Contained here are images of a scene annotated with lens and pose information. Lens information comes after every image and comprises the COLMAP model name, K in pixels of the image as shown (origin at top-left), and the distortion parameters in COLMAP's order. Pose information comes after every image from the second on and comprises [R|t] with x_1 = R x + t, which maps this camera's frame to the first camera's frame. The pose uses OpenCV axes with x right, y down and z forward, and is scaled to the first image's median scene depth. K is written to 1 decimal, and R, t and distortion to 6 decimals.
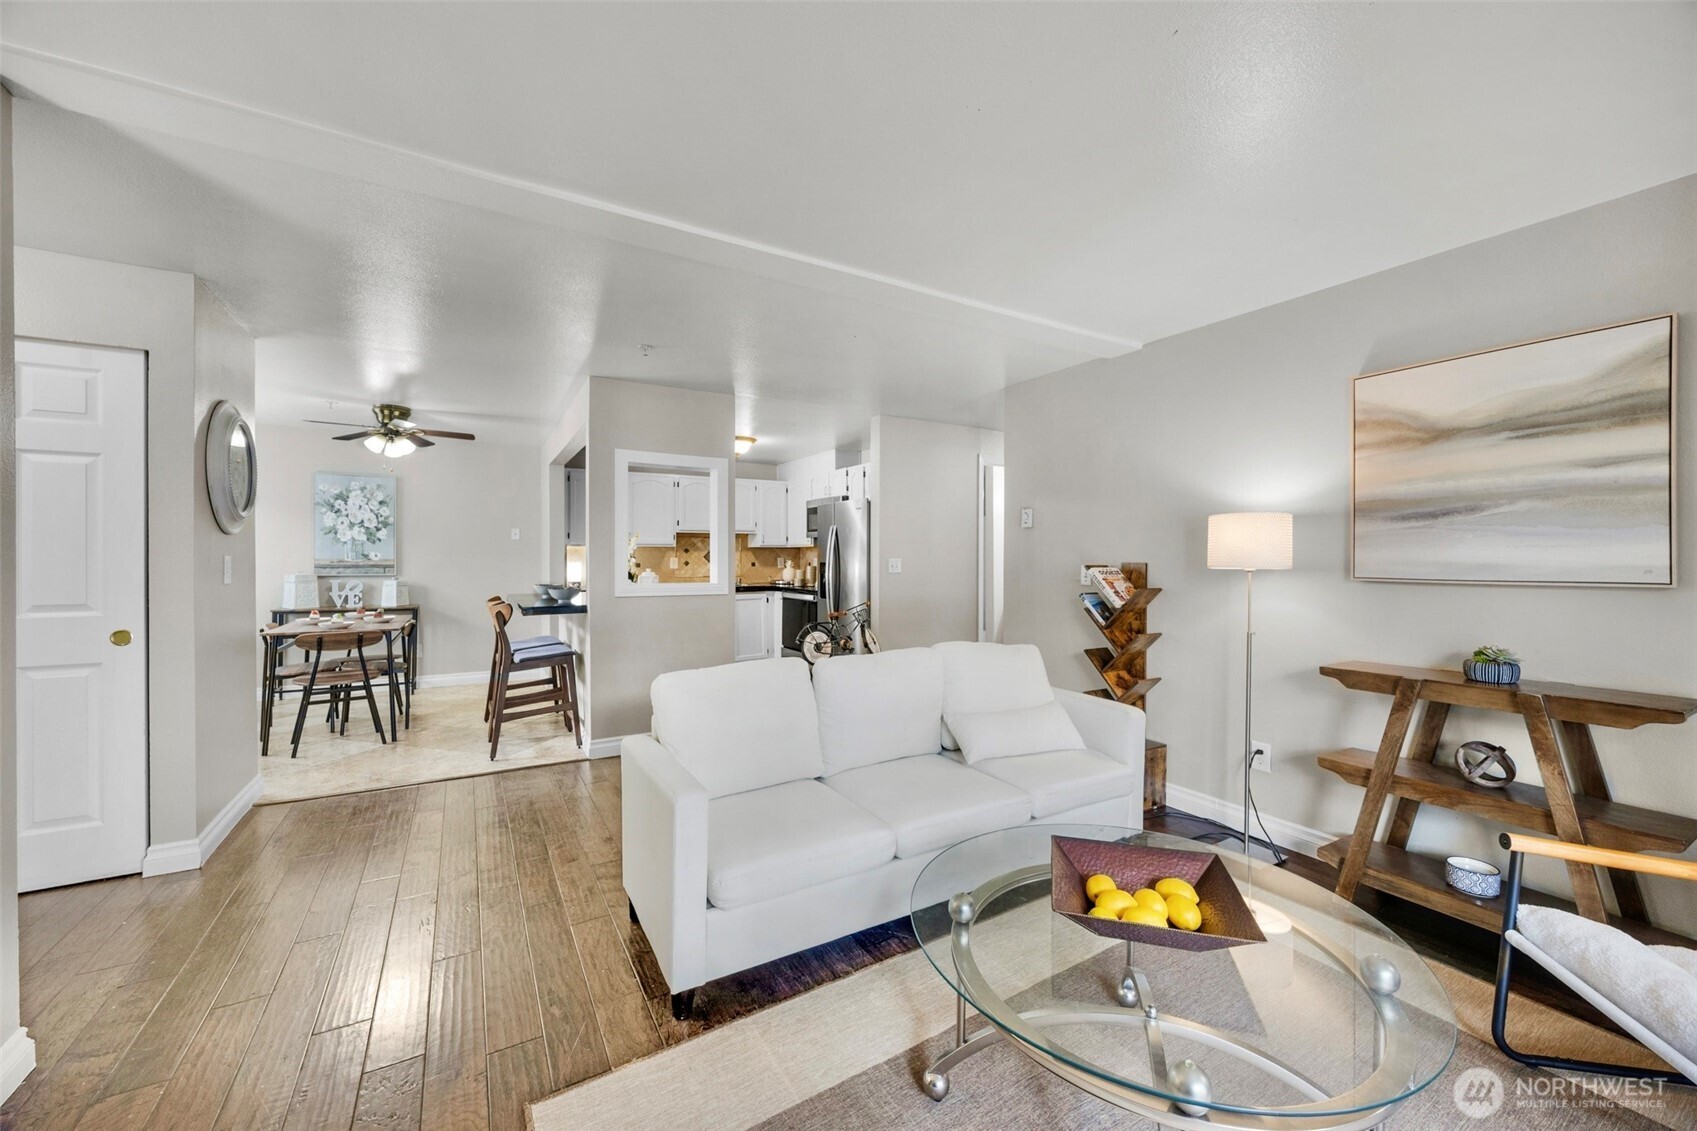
lens RADIAL K [[670.2, 0, 852.7], [0, 670.2, 568.6], [0, 0, 1]] dist [0.001055, 0.000032]
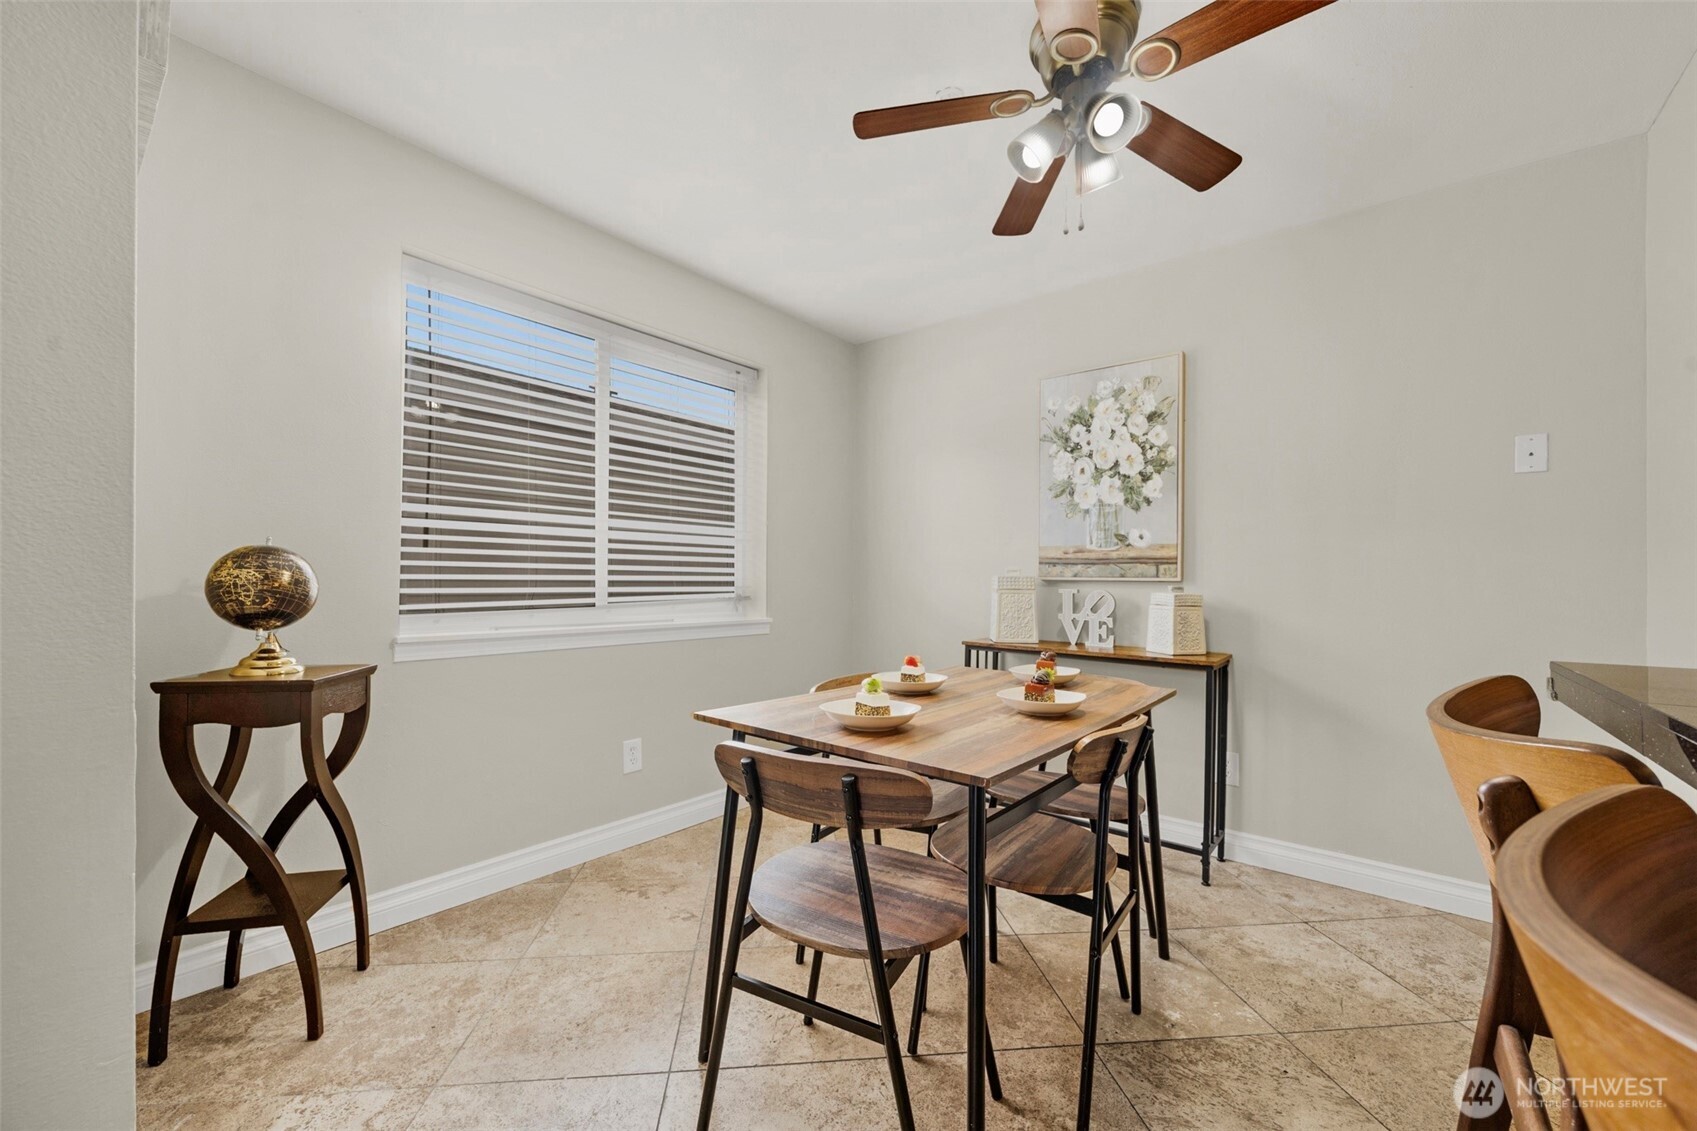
lens RADIAL K [[670.2, 0, 850.8], [0, 670.2, 570.7], [0, 0, 1]] dist [0.001055, 0.000032]
pose [[0.366523, 0.005269, -0.930394, -0.367554], [-0.006948, 0.999972, 0.002926, 0.003583], [0.930383, 0.005392, 0.366549, 0.661015]]
